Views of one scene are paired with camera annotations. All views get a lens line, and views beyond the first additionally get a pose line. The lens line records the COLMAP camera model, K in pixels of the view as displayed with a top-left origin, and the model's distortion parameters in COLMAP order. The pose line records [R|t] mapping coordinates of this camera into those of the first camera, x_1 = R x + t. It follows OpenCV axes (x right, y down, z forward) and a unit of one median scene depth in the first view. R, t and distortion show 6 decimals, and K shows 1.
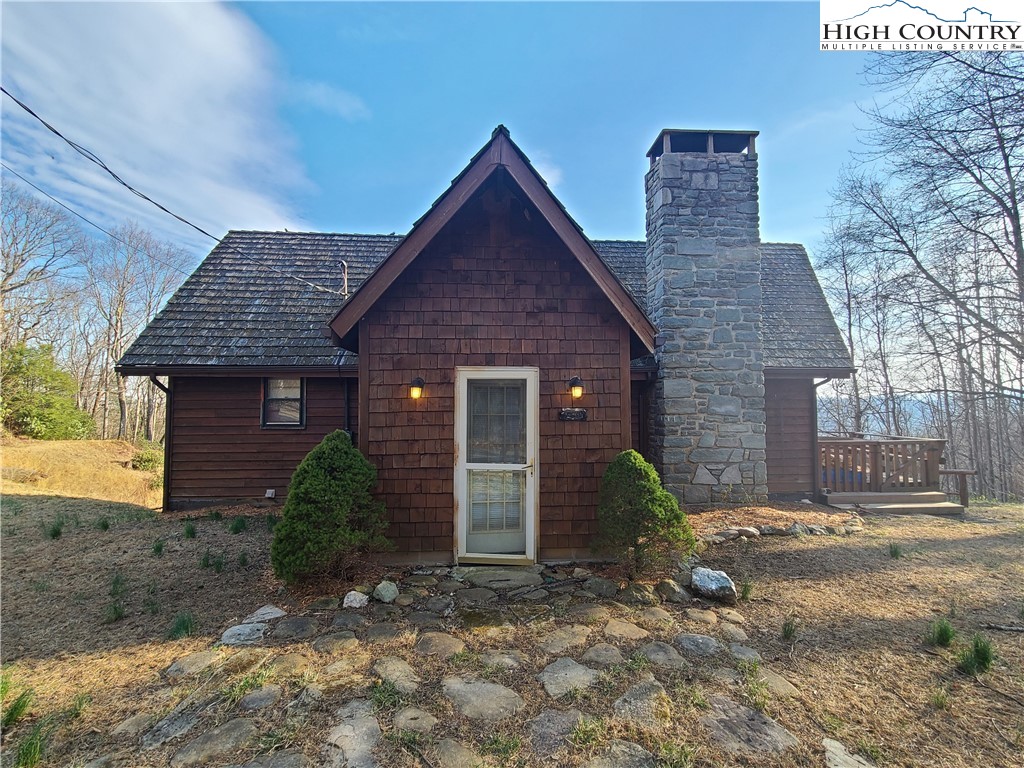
lens RADIAL K [[478.5, 0, 521.2], [0, 478.5, 385.6], [0, 0, 1]] dist [-0.001782, -0.000205]
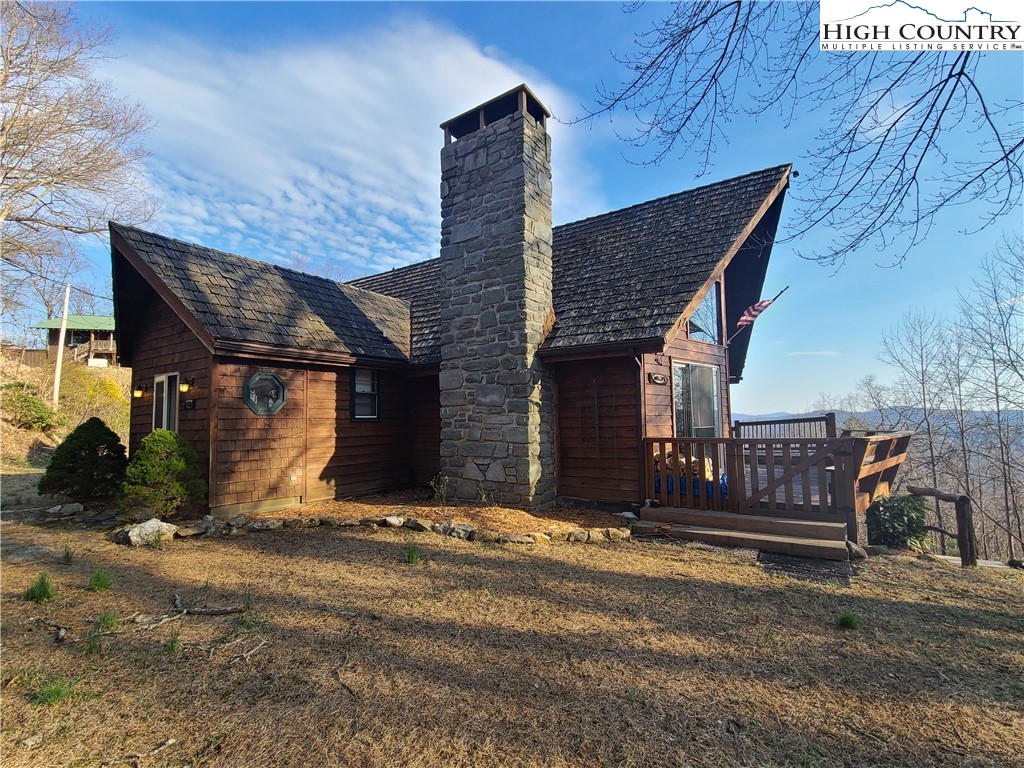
lens RADIAL K [[478.5, 0, 521.2], [0, 478.5, 385.6], [0, 0, 1]] dist [-0.001782, -0.000205]
pose [[0.795746, -0.054746, -0.603151, 1.021894], [0.043360, 0.998500, -0.033424, 0.056123], [0.604077, 0.000445, 0.796926, 0.299584]]
